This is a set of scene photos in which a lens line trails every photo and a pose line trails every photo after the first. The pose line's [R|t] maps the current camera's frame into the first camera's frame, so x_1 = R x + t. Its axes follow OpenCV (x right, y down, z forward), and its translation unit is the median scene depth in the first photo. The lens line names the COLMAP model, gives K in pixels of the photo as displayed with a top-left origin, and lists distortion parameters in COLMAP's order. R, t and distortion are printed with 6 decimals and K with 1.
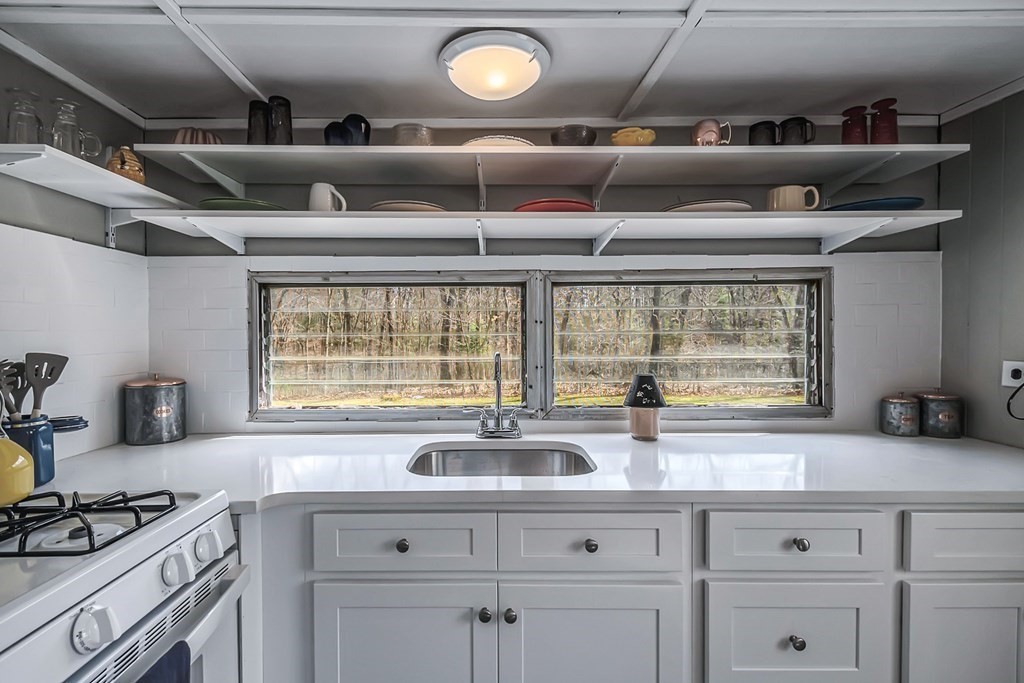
lens RADIAL K [[467.4, 0, 504.1], [0, 467.4, 344.2], [0, 0, 1]] dist [0.004716, -0.004386]
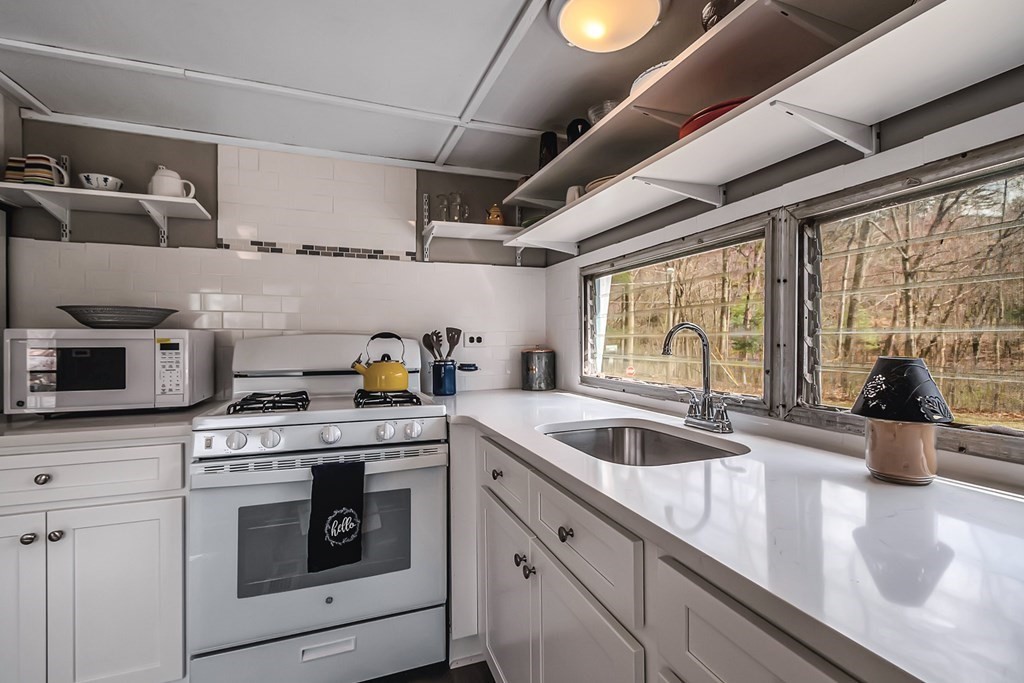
lens RADIAL K [[467.4, 0, 507.9], [0, 467.4, 343.6], [0, 0, 1]] dist [0.004716, -0.004386]
pose [[0.342892, 0.008024, -0.939341, 0.638753], [-0.011580, 0.999924, 0.004314, 0.052537], [0.939304, 0.009398, 0.342959, 0.397668]]
